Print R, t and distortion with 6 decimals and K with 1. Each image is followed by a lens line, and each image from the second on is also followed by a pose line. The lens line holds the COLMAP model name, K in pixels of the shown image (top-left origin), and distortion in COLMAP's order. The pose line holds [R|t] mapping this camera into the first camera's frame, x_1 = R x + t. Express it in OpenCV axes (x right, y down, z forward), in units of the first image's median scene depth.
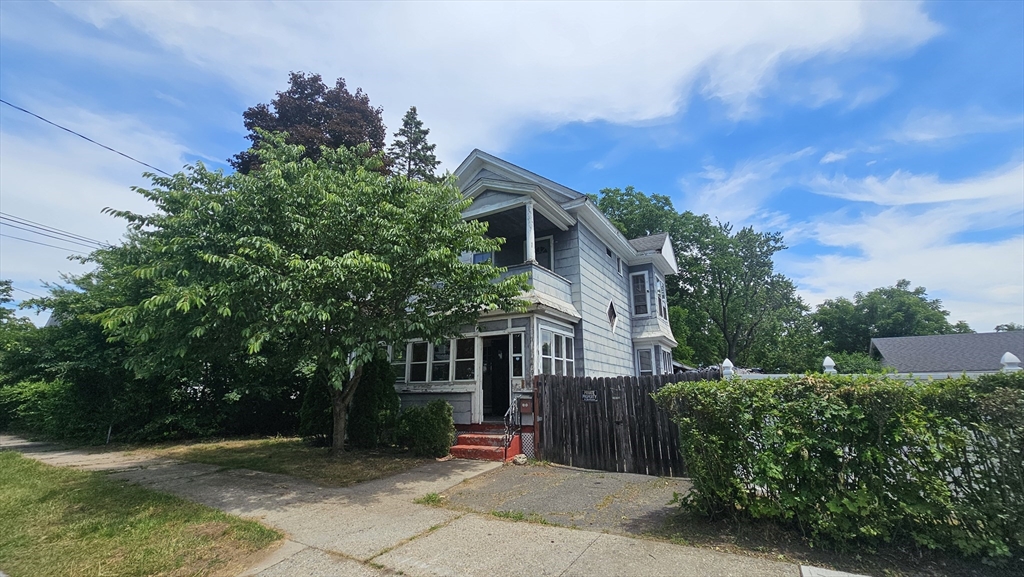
lens RADIAL K [[416.7, 0, 513.0], [0, 416.7, 288.3], [0, 0, 1]] dist [0.000193, -0.000368]
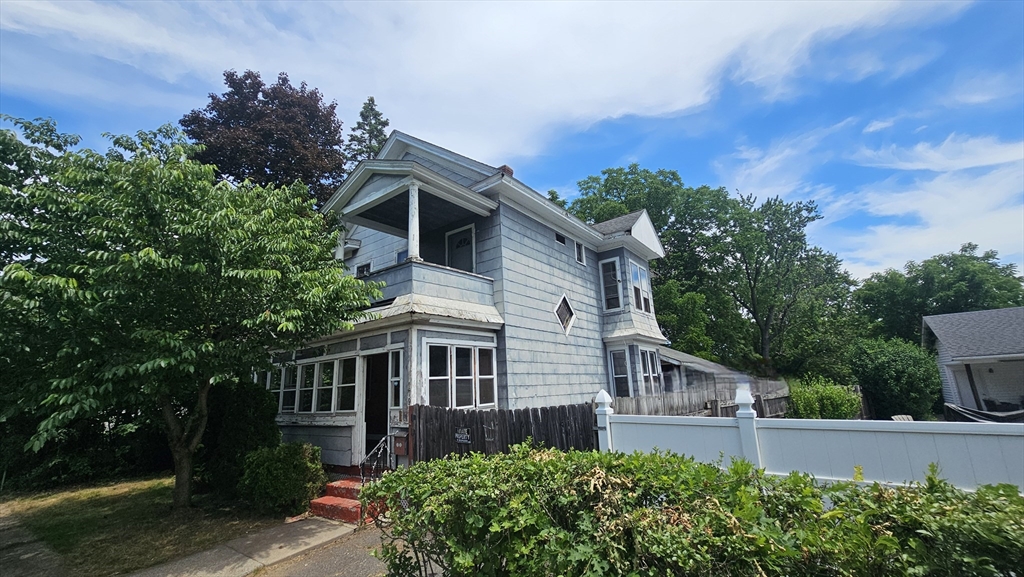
lens RADIAL K [[416.7, 0, 511.2], [0, 416.7, 289.8], [0, 0, 1]] dist [0.000193, -0.000368]
pose [[0.993566, -0.066121, -0.091949, 0.181386], [0.067732, 0.997598, 0.014507, -0.002400], [0.090769, -0.020642, 0.995658, 0.140704]]
